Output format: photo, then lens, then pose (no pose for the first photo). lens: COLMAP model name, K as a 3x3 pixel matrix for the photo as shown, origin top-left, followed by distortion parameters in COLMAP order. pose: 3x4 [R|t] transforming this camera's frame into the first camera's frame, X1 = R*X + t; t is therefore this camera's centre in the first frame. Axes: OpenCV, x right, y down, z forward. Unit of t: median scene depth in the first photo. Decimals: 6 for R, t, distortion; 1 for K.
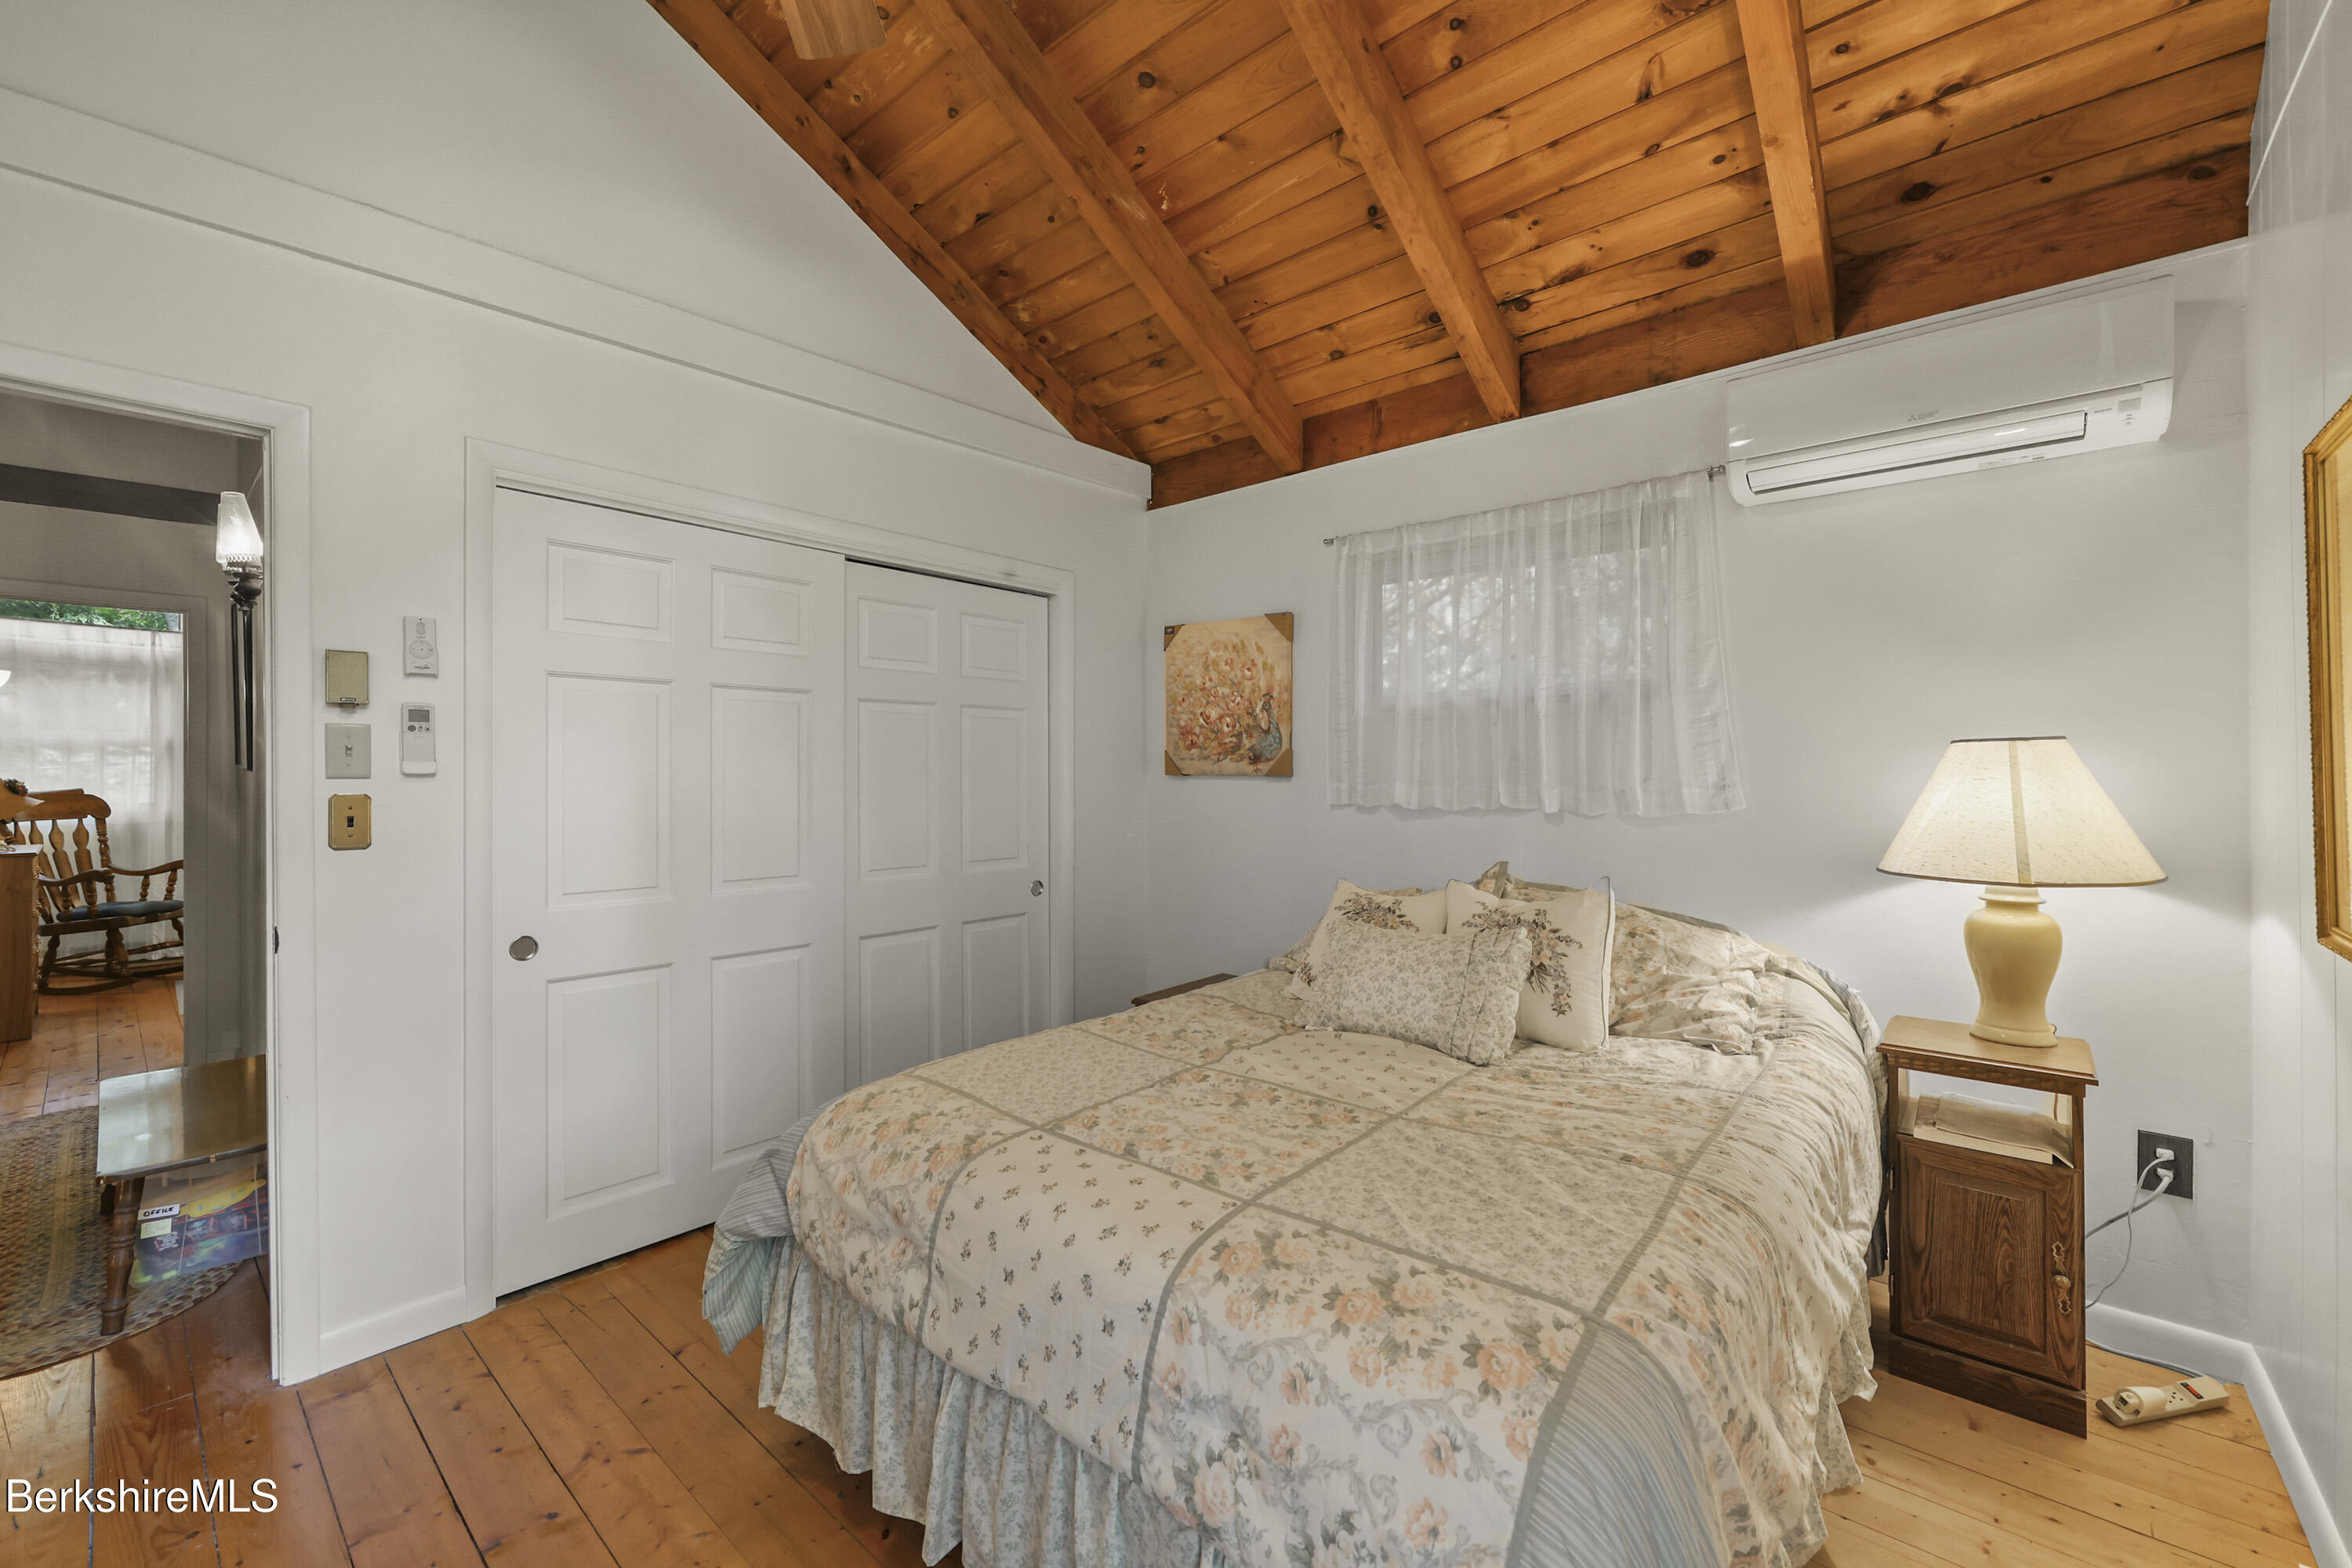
lens RADIAL K [[957.2, 0, 1180.7], [0, 957.2, 774.7], [0, 0, 1]] dist [-0.003424, 0.000776]
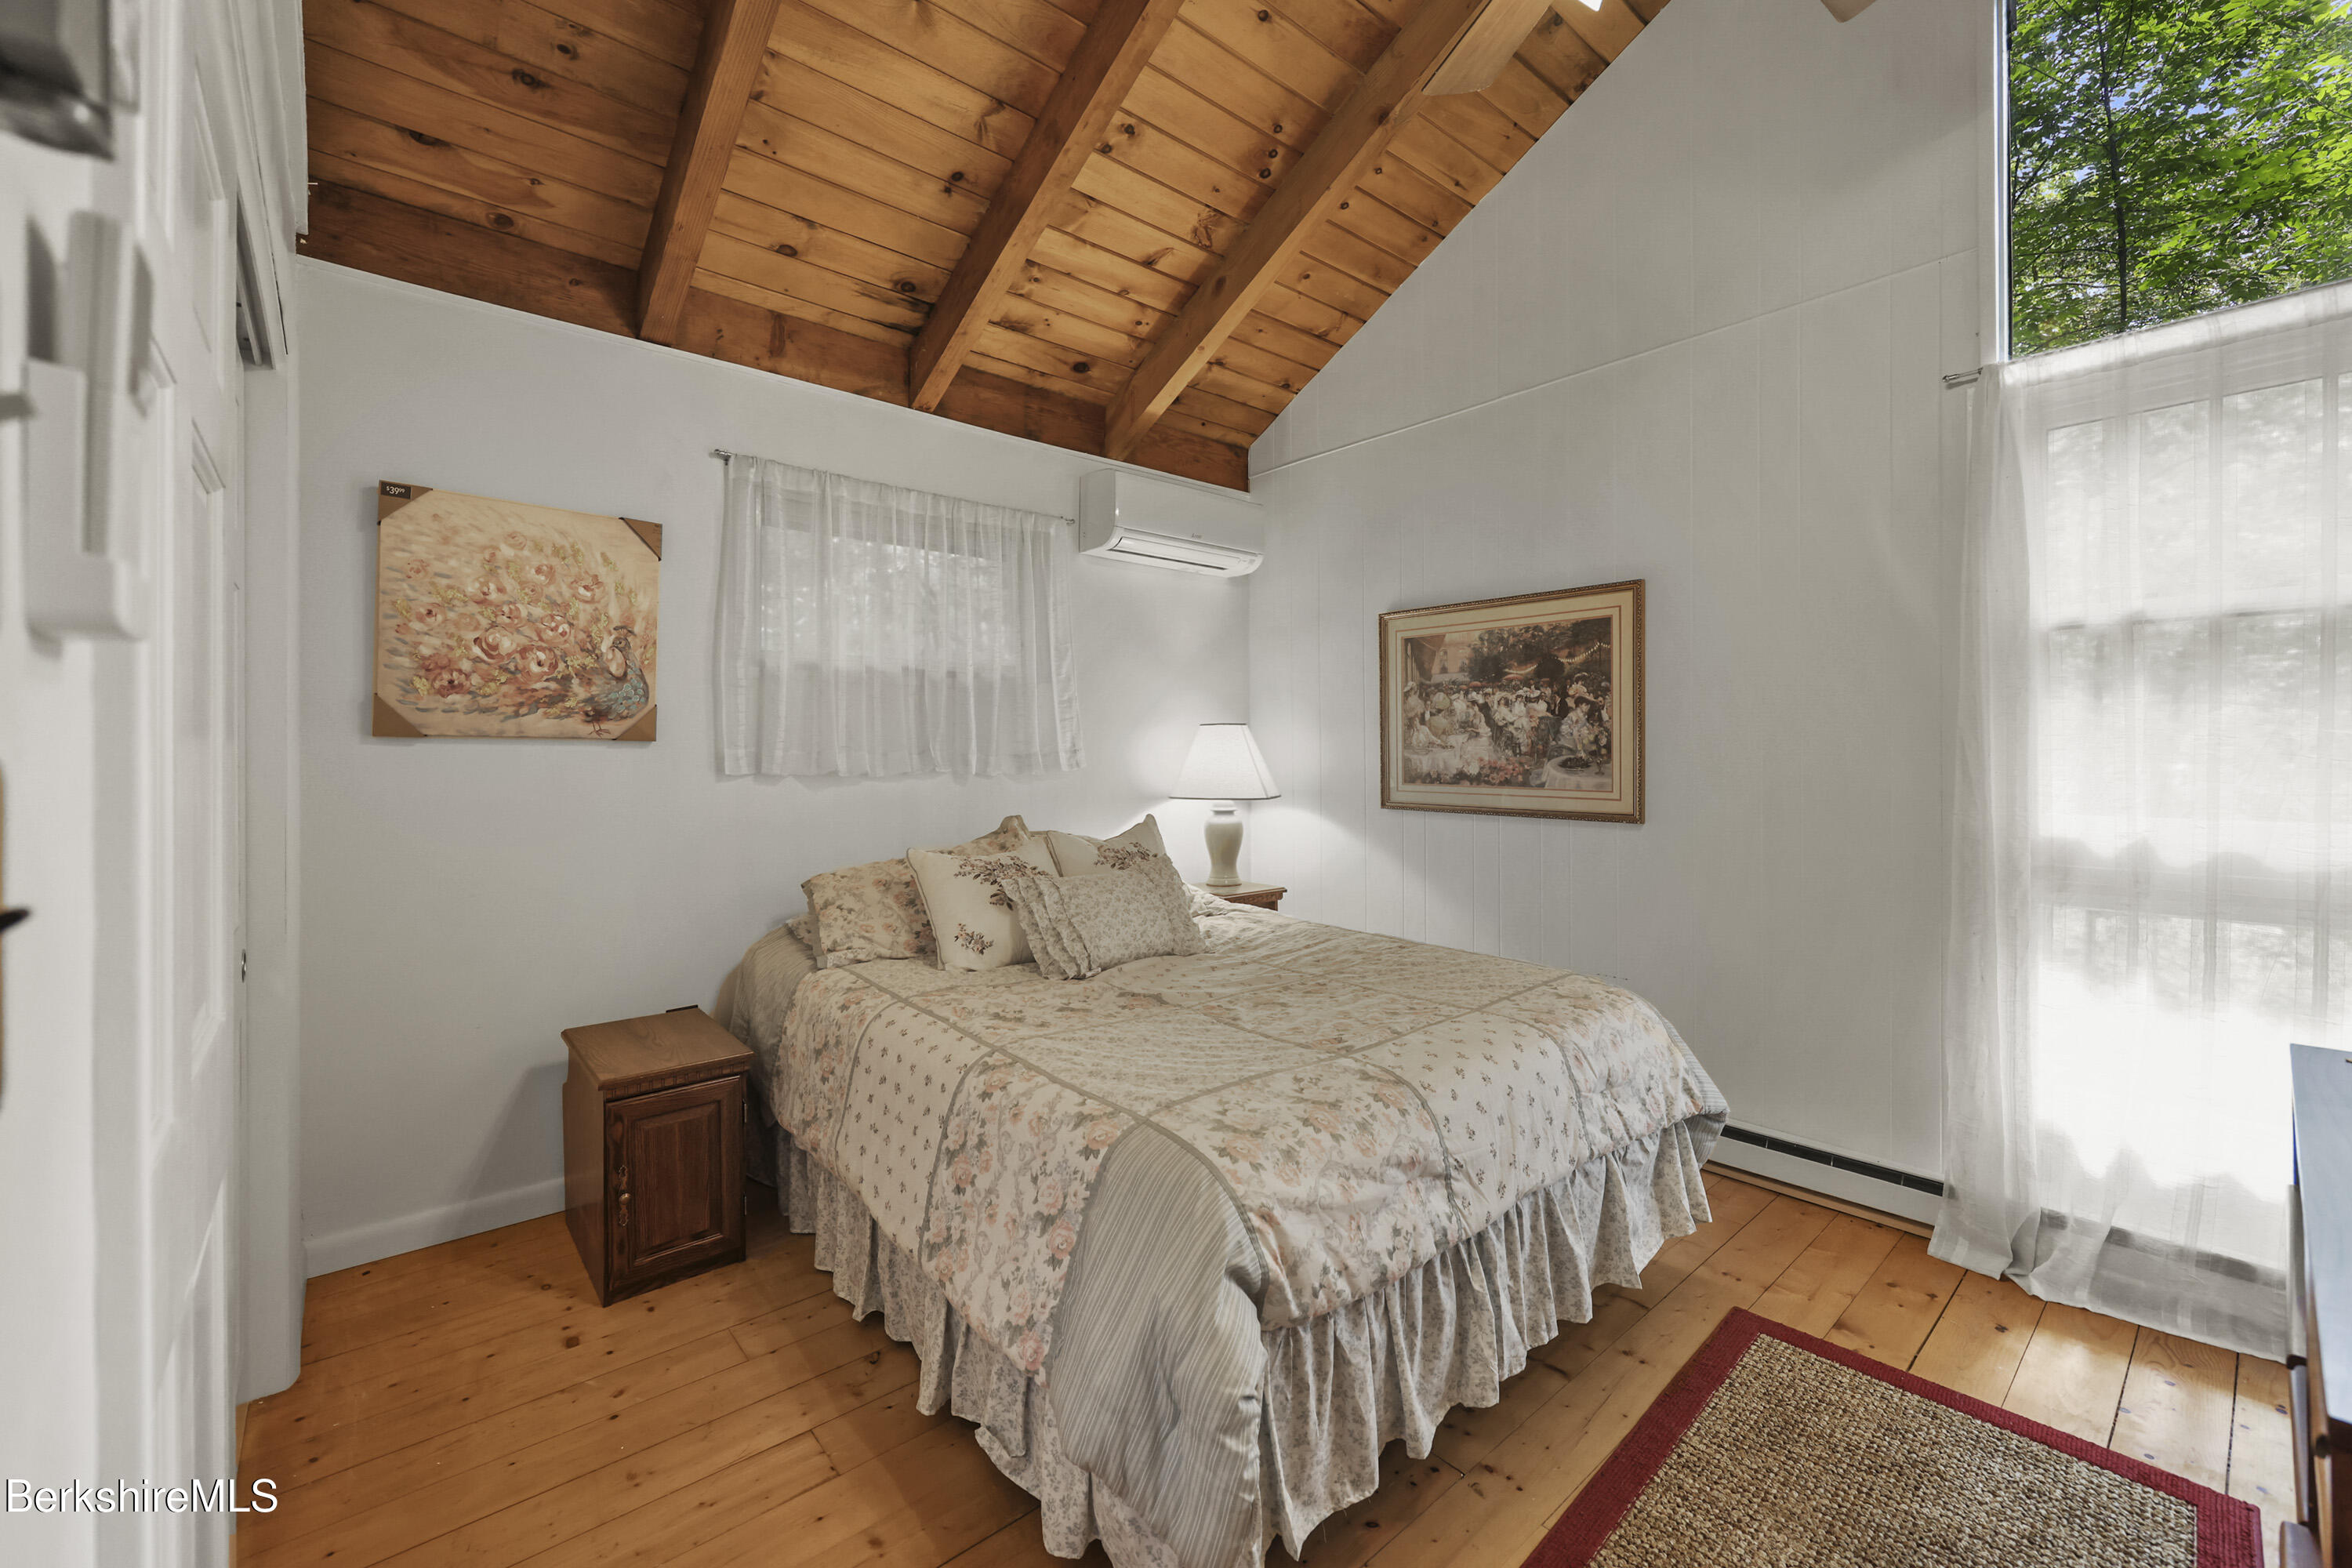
lens RADIAL K [[957.2, 0, 1189.2], [0, 957.2, 751.6], [0, 0, 1]] dist [-0.003424, 0.000776]
pose [[0.129976, 0.006088, 0.991498, -0.572641], [0.002094, 0.999977, -0.006414, 0.015982], [-0.991515, 0.002910, 0.129960, 0.476118]]
